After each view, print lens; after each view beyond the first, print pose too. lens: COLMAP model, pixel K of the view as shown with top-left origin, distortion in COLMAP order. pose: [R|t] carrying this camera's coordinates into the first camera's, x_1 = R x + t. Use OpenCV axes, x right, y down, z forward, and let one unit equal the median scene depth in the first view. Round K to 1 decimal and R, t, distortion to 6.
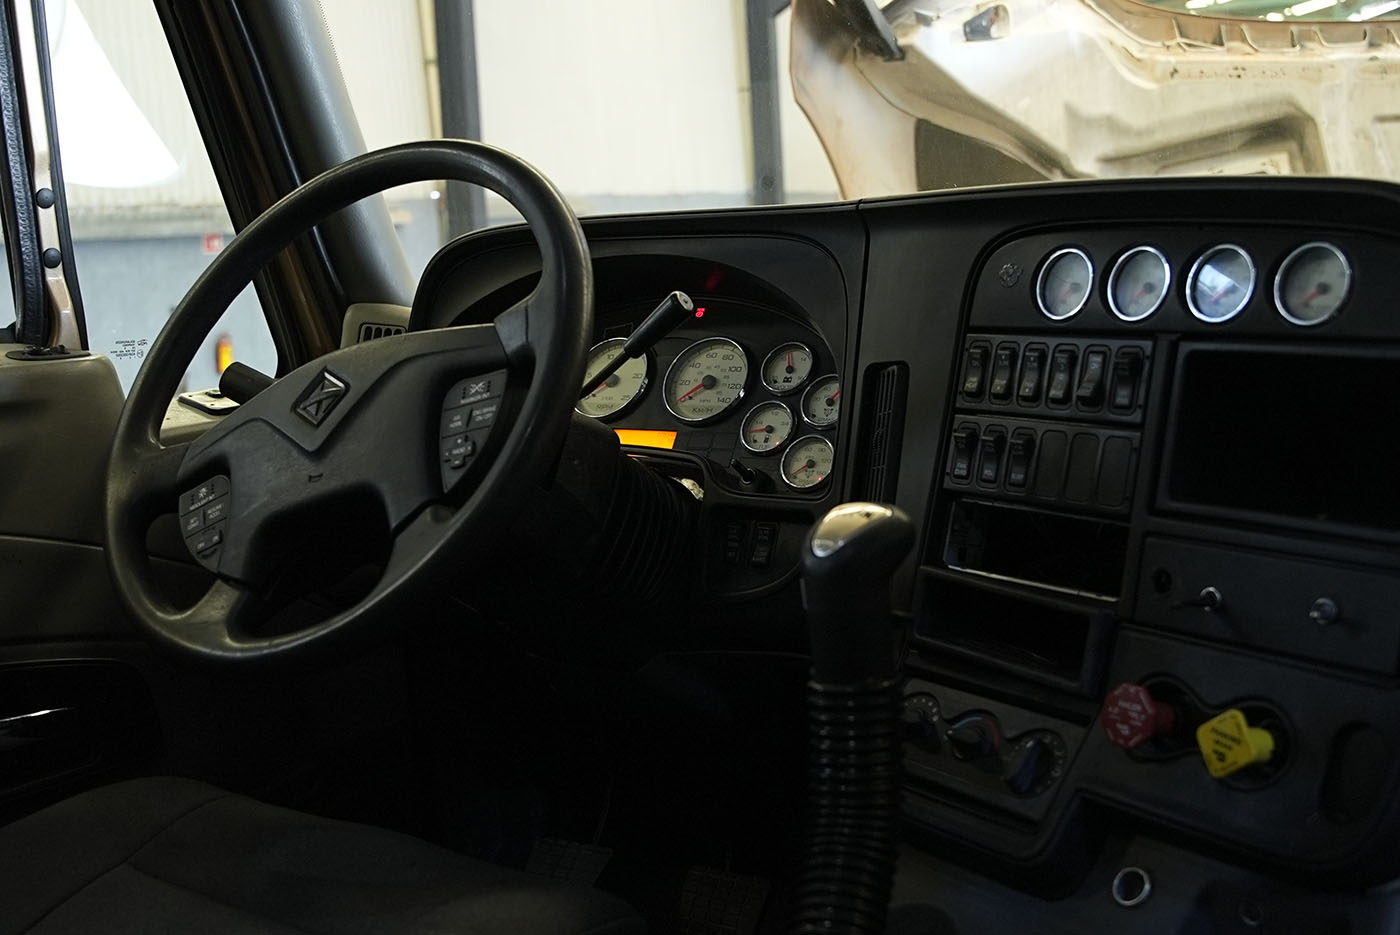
lens RADIAL K [[1507.6, 0, 700.0], [0, 1507.6, 467.5], [0, 0, 1]] dist [-0.183792, 0.170980]
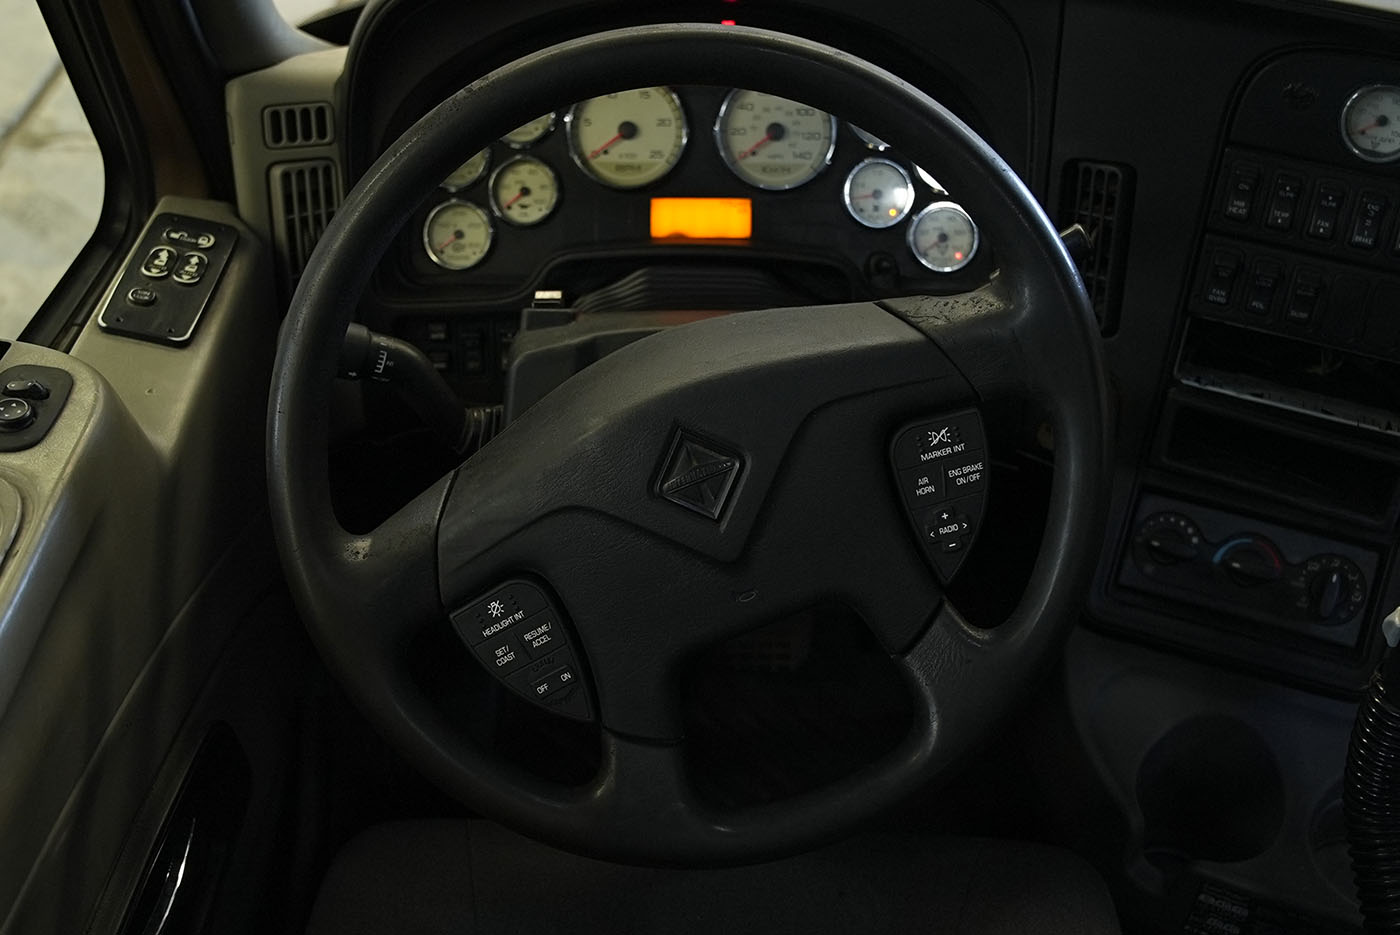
lens RADIAL K [[1507.6, 0, 700.0], [0, 1507.6, 467.5], [0, 0, 1]] dist [-0.183792, 0.170980]
pose [[0.847554, -0.307714, 0.432393, -0.592687], [0.038431, 0.848194, 0.528290, -0.452906], [-0.529316, -0.431137, 0.730716, 0.497139]]
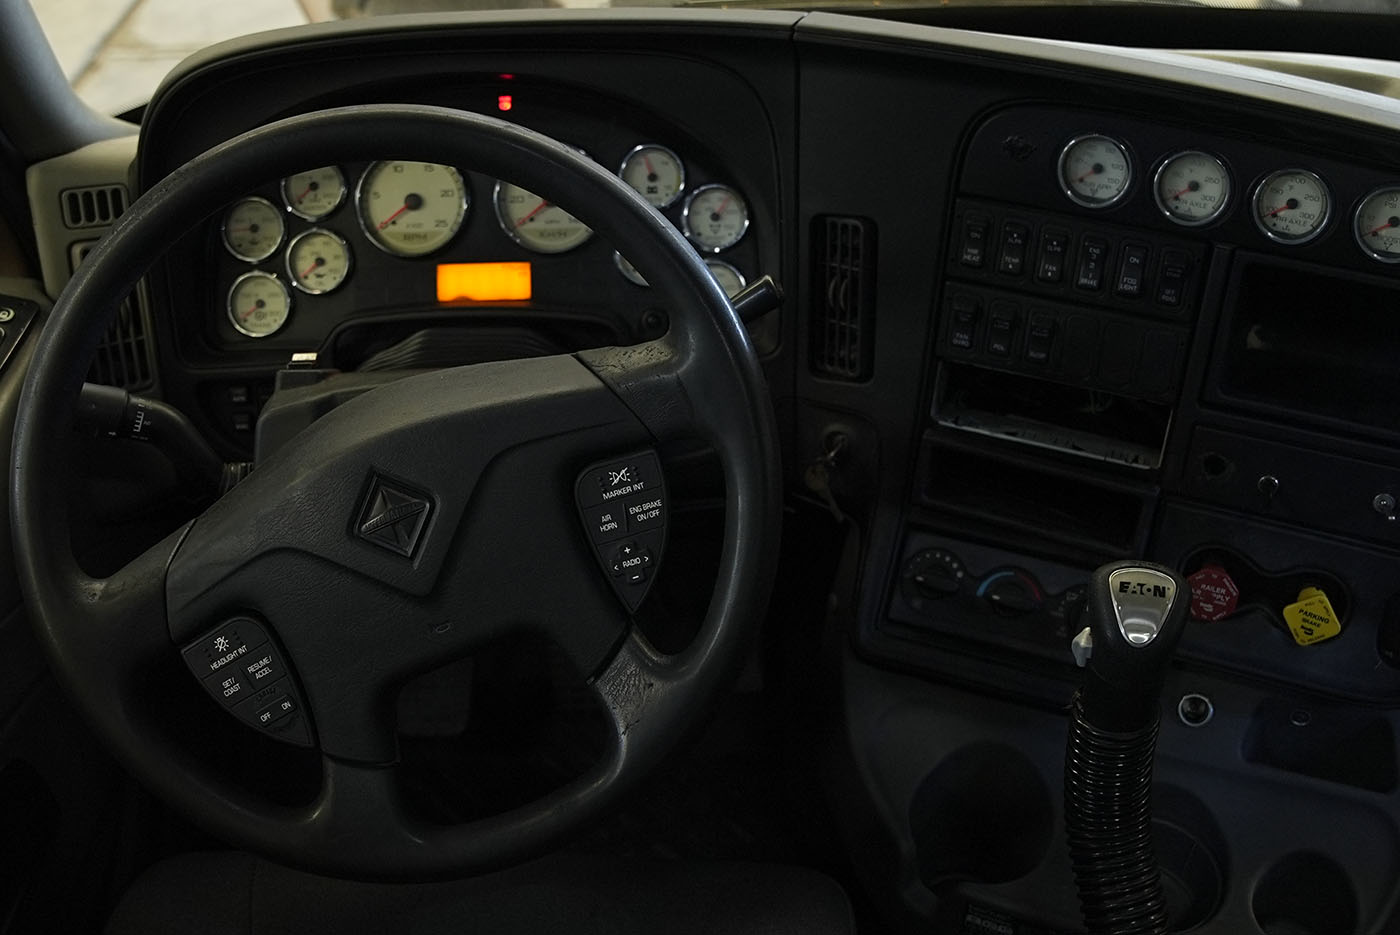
lens RADIAL K [[1507.6, 0, 700.0], [0, 1507.6, 467.5], [0, 0, 1]] dist [-0.183792, 0.170980]
pose [[0.840979, -0.309142, 0.444057, -0.480968], [0.059880, 0.868839, 0.491461, -0.465447], [-0.537745, -0.386718, 0.749186, 0.355809]]
